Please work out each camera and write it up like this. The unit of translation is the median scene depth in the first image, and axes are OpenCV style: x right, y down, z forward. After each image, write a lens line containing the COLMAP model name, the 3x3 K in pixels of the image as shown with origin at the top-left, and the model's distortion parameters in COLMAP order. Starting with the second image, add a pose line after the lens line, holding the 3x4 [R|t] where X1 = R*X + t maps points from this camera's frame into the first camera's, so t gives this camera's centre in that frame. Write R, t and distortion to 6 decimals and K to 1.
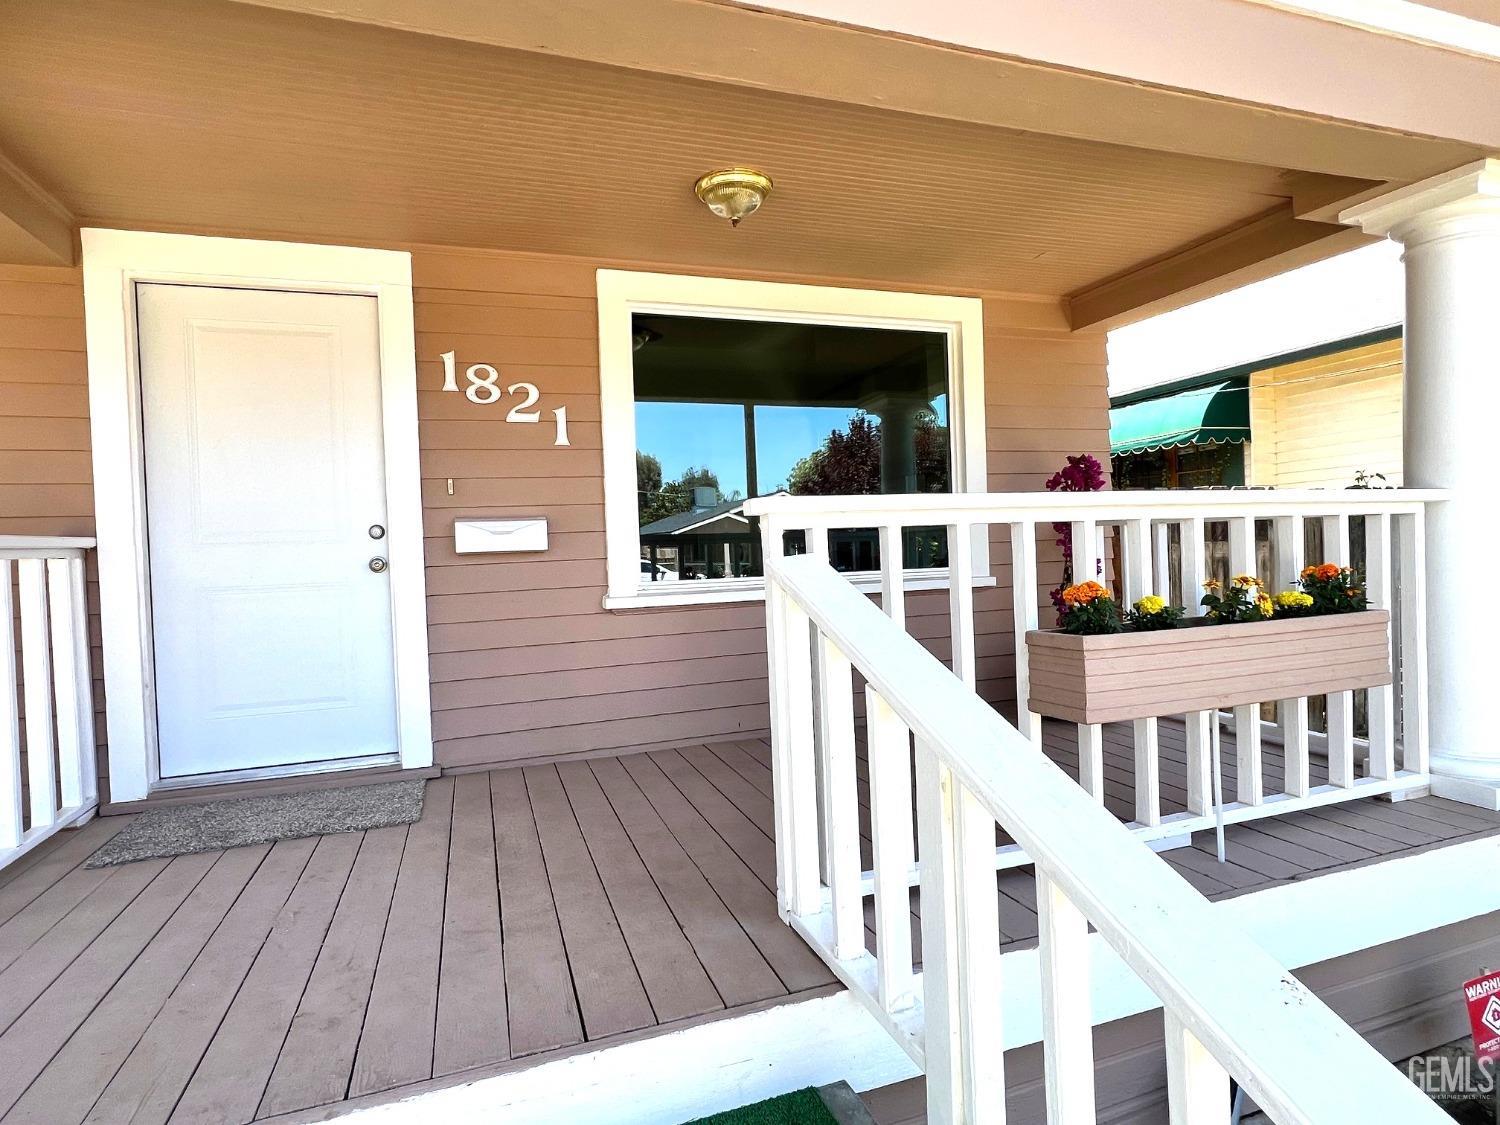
lens RADIAL K [[790.4, 0, 750.0], [0, 790.4, 562.5], [0, 0, 1]] dist [-0.002766, 0.000174]
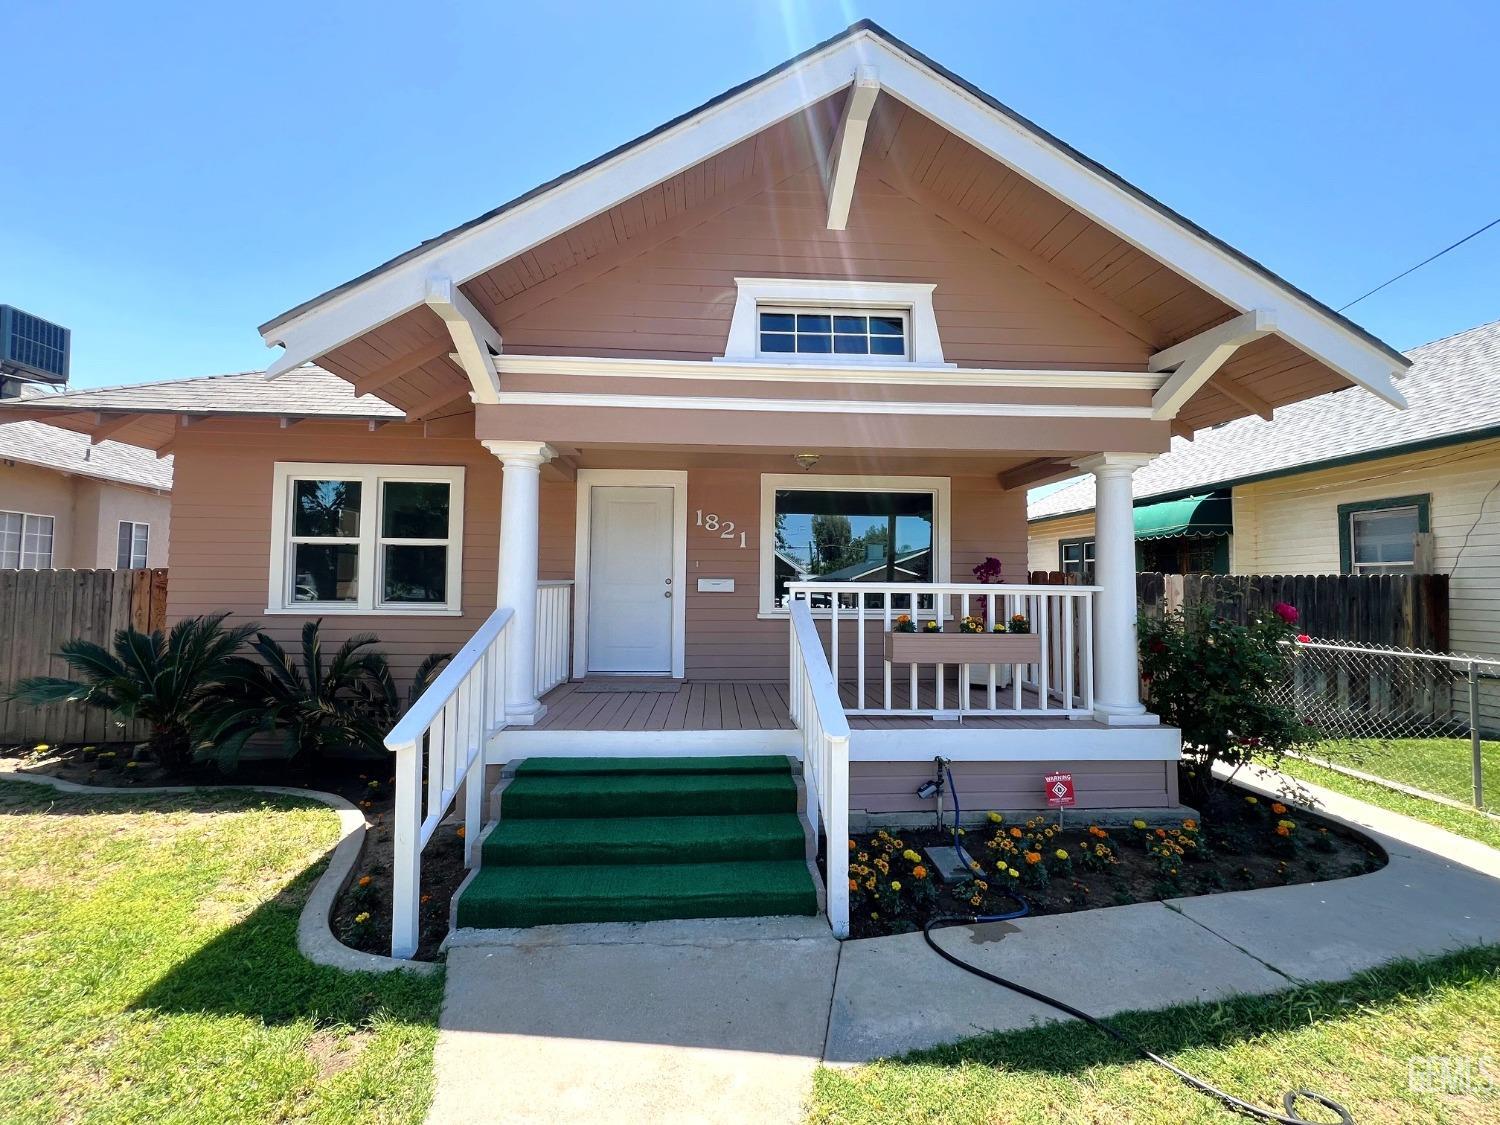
lens RADIAL K [[629.6, 0, 753.8], [0, 629.6, 556.8], [0, 0, 1]] dist [-0.001694, 0.000549]
pose [[0.961396, 0.032613, -0.273228, 0.317662], [-0.050133, 0.997093, -0.057385, -0.016271], [0.270562, 0.068868, 0.960236, -0.817932]]
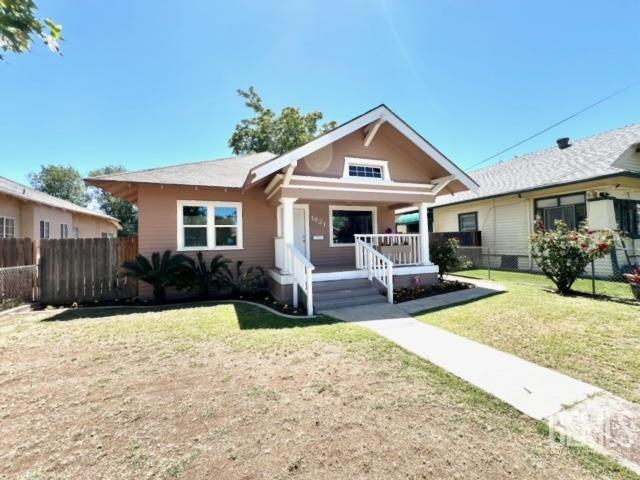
lens RADIAL K [[256.9, 0, 318.8], [0, 256.9, 239.1], [0, 0, 1]] dist [-0.000471, 0.000028]
pose [[0.999775, 0.011916, 0.017561, -0.352490], [-0.011199, 0.999122, -0.040364, 0.090289], [-0.018026, 0.040159, 0.999031, -1.698775]]
